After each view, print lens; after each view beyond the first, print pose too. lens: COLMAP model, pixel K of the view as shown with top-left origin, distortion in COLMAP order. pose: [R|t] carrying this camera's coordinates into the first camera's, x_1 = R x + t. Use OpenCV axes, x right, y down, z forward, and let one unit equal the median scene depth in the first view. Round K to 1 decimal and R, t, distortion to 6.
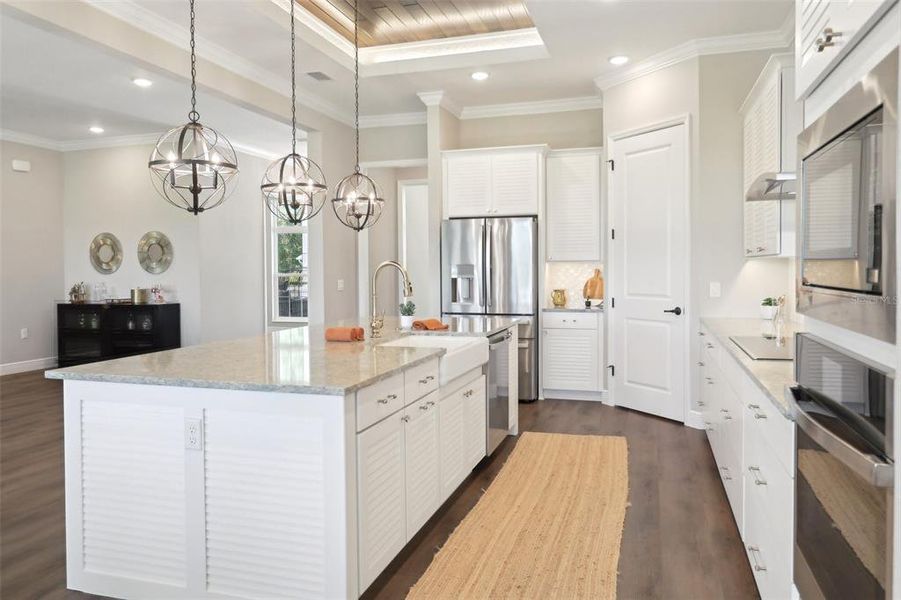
lens RADIAL K [[641.6, 0, 451.7], [0, 641.6, 285.3], [0, 0, 1]] dist [0.000995, 0.000849]
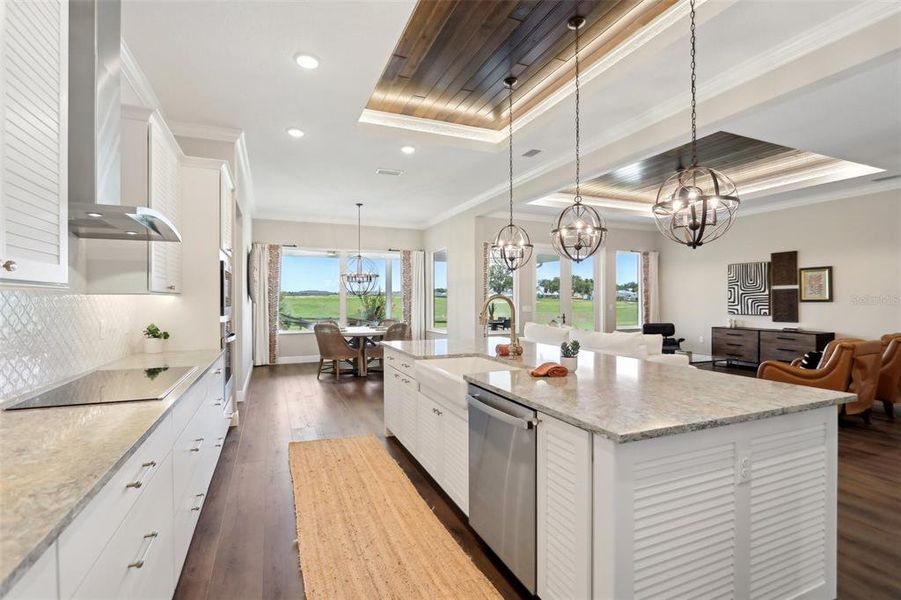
lens RADIAL K [[418.6, 0, 441.1], [0, 418.6, 297.0], [0, 0, 1]] dist [-0.006658, -0.000569]
pose [[-0.771675, 0.005351, -0.635994, 0.293296], [-0.009799, 0.999746, 0.020300, -0.029768], [0.635941, 0.021897, -0.771427, 0.937368]]
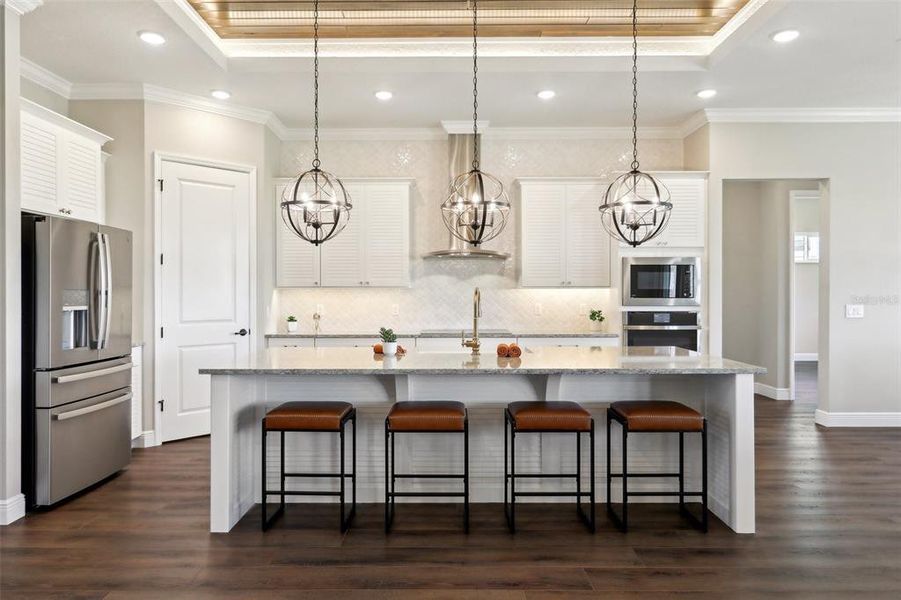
lens RADIAL K [[603.9, 0, 446.5], [0, 603.9, 296.4], [0, 0, 1]] dist [-0.006224, -0.001478]
pose [[-0.294633, -0.000521, 0.955610, -0.691010], [0.030506, 0.999485, 0.009950, -0.021180], [-0.955123, 0.032083, -0.294465, 0.842361]]
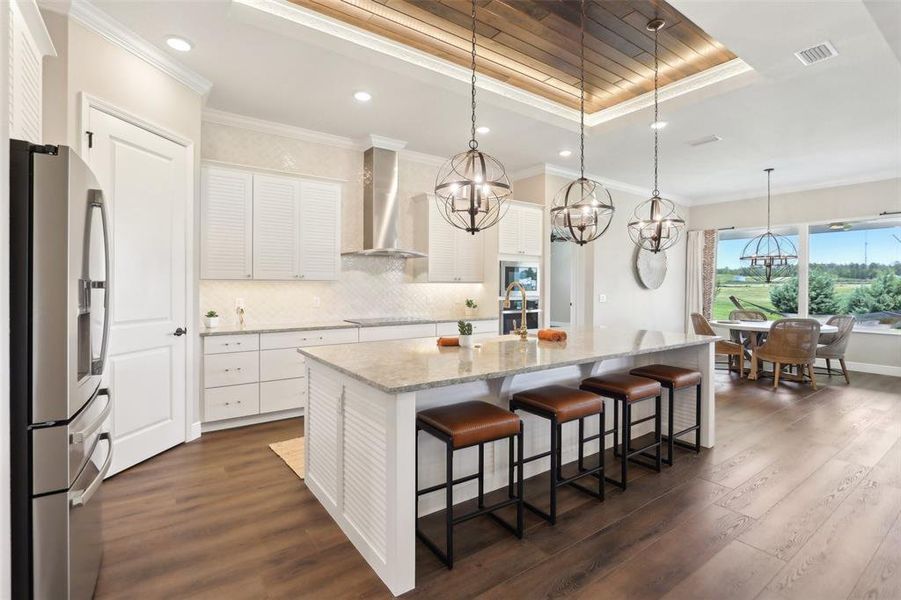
lens RADIAL K [[423.1, 0, 449.5], [0, 423.1, 281.4], [0, 0, 1]] dist [-0.002682, -0.000104]
pose [[-0.796990, 0.008957, 0.603926, -0.320765], [0.018150, 0.999794, 0.009123, -0.031333], [-0.603720, 0.018232, -0.796988, 1.099733]]
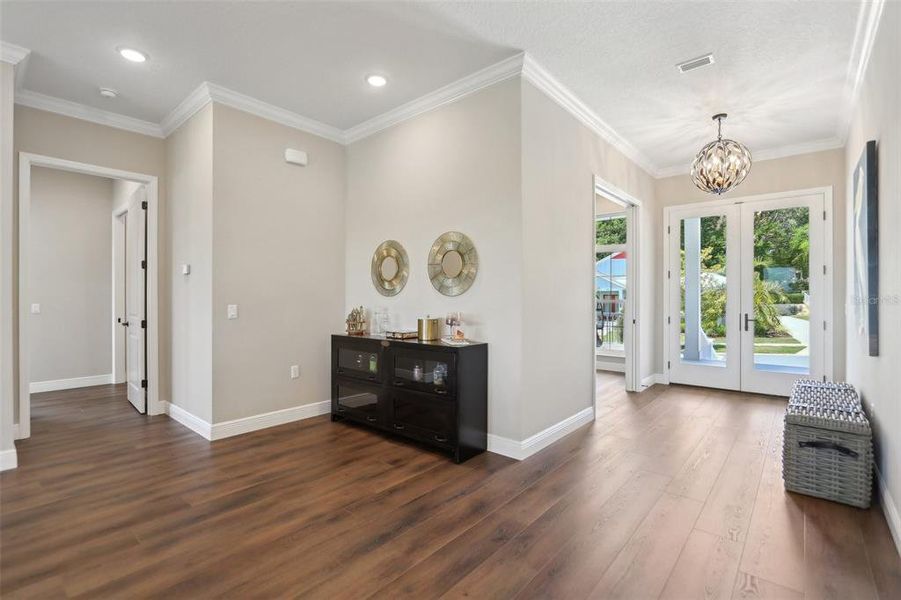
lens RADIAL K [[418.6, 0, 441.1], [0, 418.6, 297.0], [0, 0, 1]] dist [-0.006658, -0.000569]
pose [[0.913008, 0.006278, -0.407893, -0.402070], [-0.016963, 0.999601, -0.022583, -0.009563], [0.407588, 0.027537, 0.912750, 0.818421]]
